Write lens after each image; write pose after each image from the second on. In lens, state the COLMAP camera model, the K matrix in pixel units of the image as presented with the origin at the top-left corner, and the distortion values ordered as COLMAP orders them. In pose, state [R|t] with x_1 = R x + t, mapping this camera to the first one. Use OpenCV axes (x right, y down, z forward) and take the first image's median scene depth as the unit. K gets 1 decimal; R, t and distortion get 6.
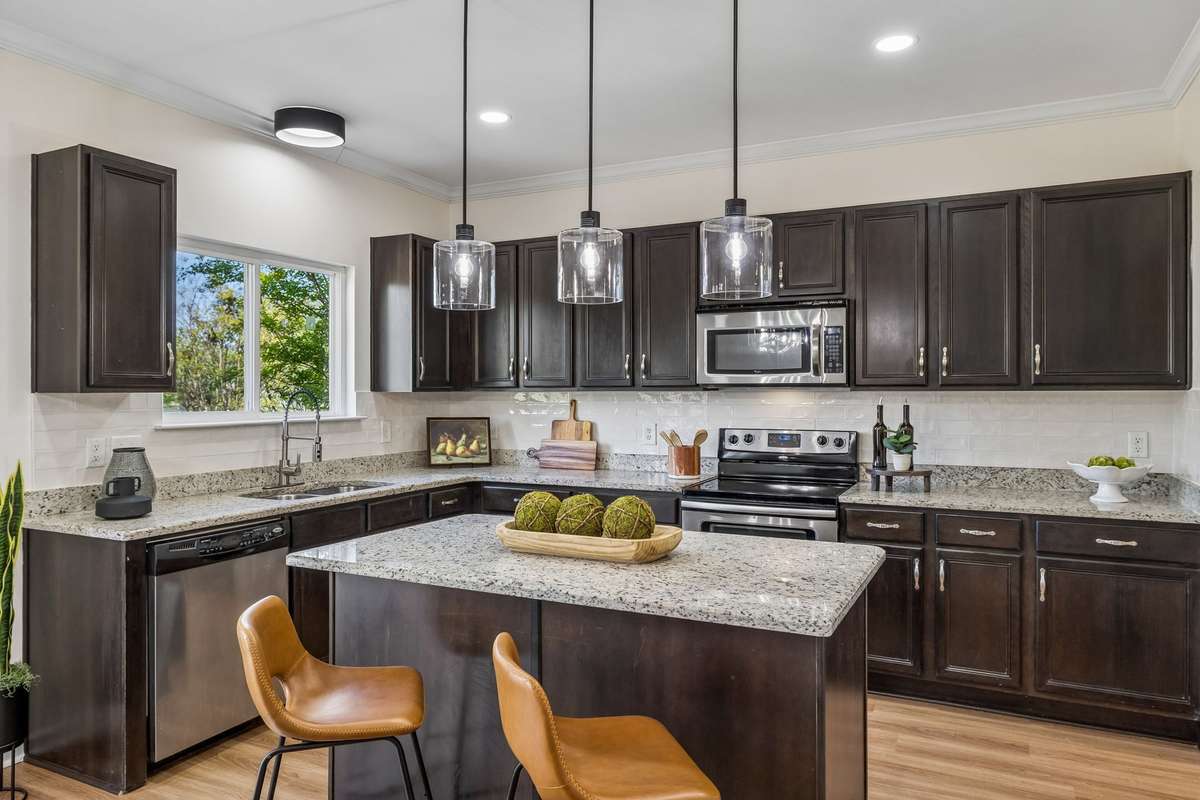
lens RADIAL K [[794.7, 0, 599.7], [0, 794.7, 388.2], [0, 0, 1]] dist [0.002548, -0.000049]
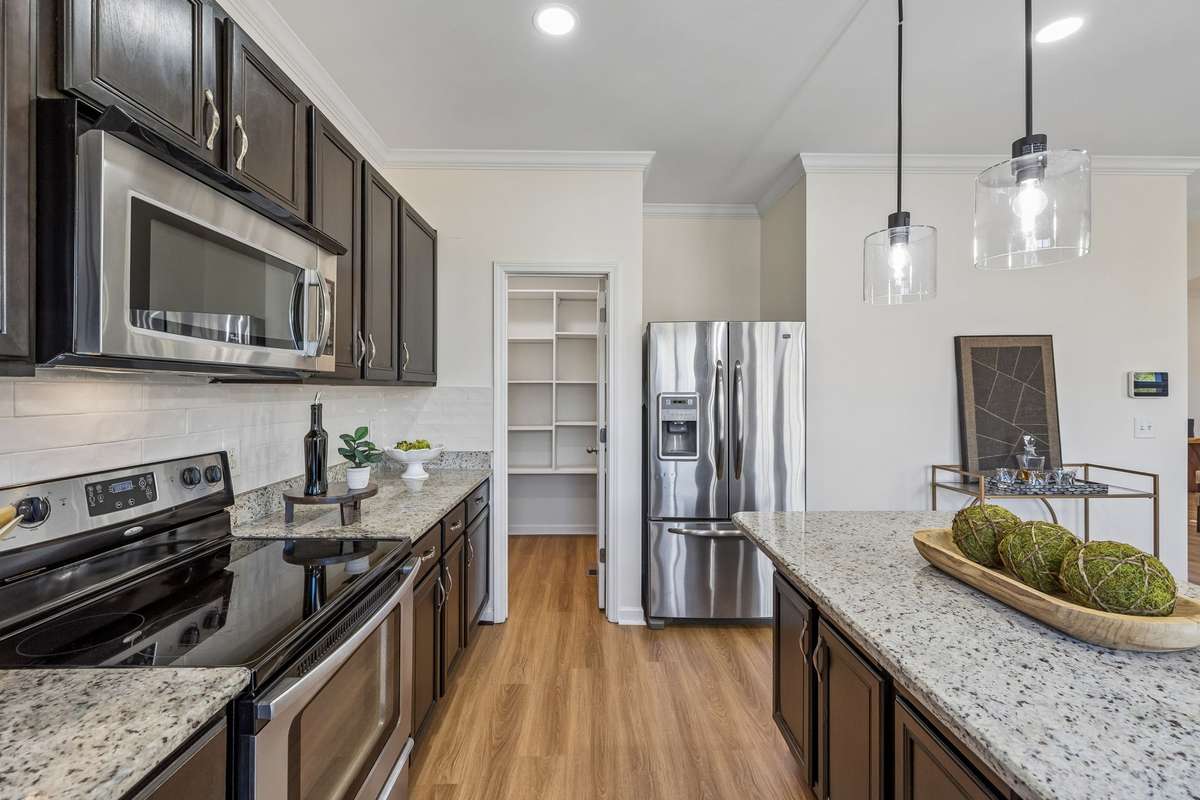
lens RADIAL K [[501.2, 0, 597.1], [0, 501.2, 394.0], [0, 0, 1]] dist [-0.000494, -0.000507]
pose [[-0.457510, -0.005517, 0.889187, -0.139616], [-0.003542, 0.999984, 0.004382, 0.008640], [-0.889197, -0.001145, -0.457522, 0.912464]]
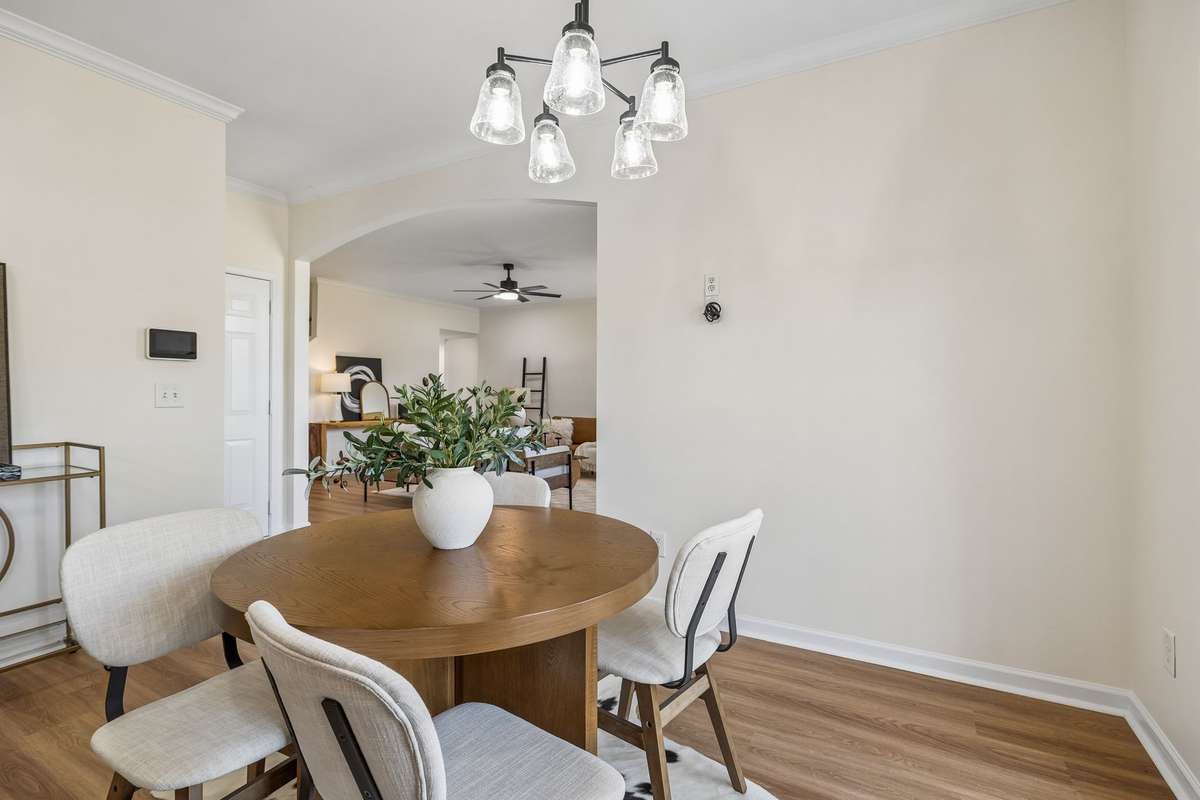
lens RADIAL K [[558.0, 0, 603.6], [0, 558.0, 396.1], [0, 0, 1]] dist [-0.002167, -0.000389]
pose [[-0.998487, -0.000167, 0.054983, -0.435053], [-0.000095, 0.999999, 0.001323, 0.058221], [-0.054983, 0.001316, -0.998486, 0.531532]]
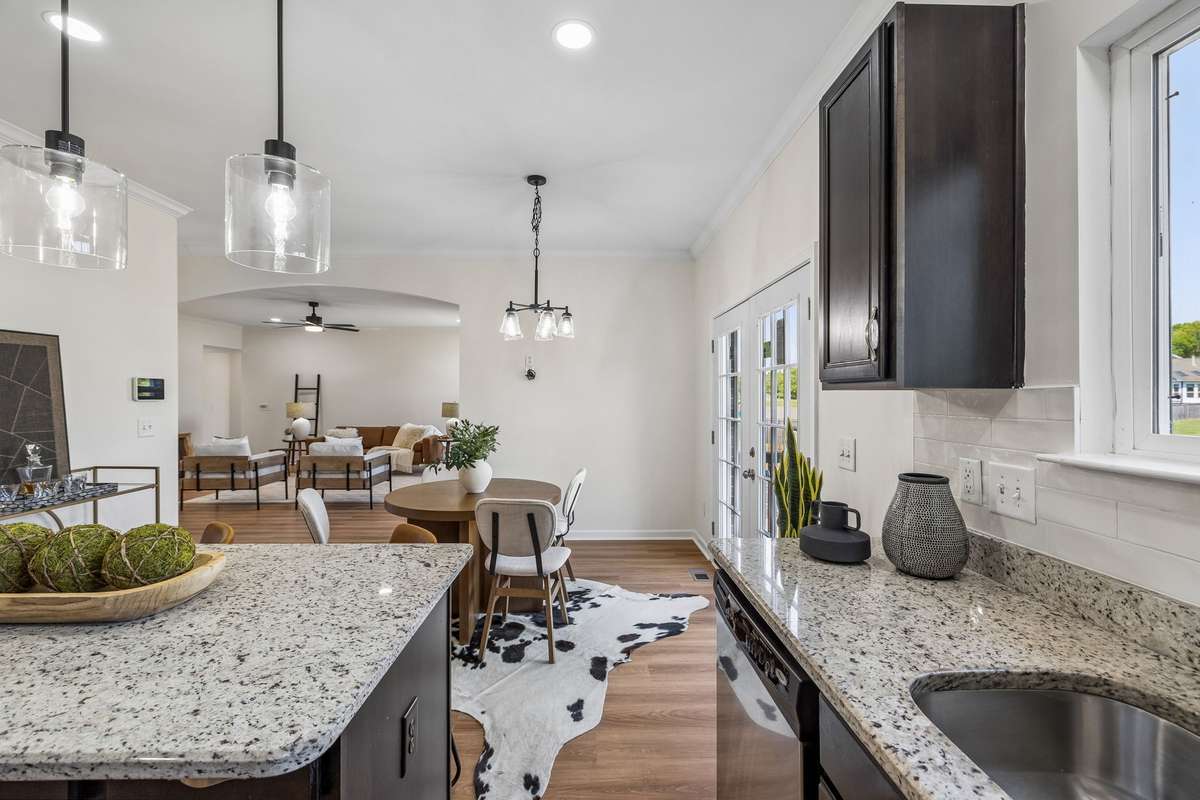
lens RADIAL K [[501.2, 0, 597.1], [0, 501.2, 394.0], [0, 0, 1]] dist [-0.000494, -0.000507]
pose [[-0.886040, -0.001789, -0.463606, -0.131349], [0.001213, 0.999980, -0.006178, 0.009258], [0.463608, -0.006037, -0.886020, 0.943394]]
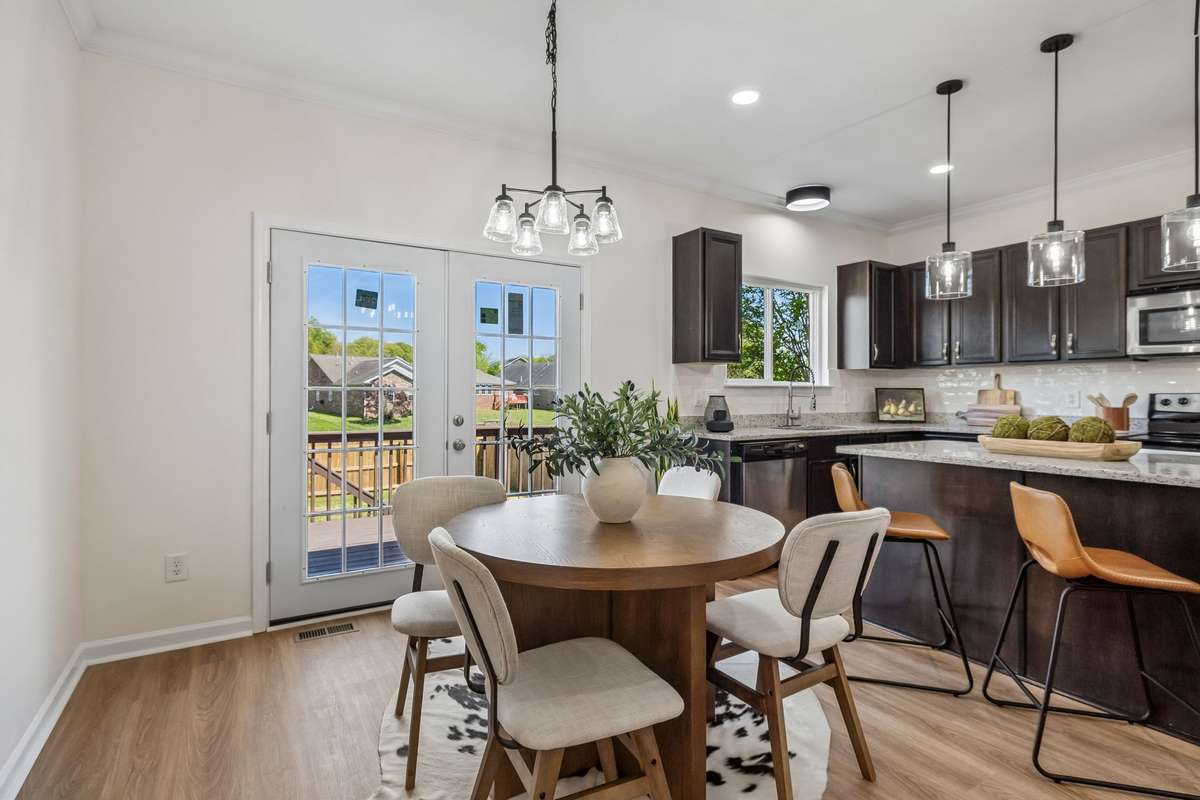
lens RADIAL K [[596.8, 0, 604.0], [0, 596.8, 393.9], [0, 0, 1]] dist [-0.001868, 0.000071]
pose [[0.850759, 0.002414, -0.525550, -0.080475], [0.000496, 0.999985, 0.005397, 0.049090], [0.525555, -0.004852, 0.850746, -0.202271]]
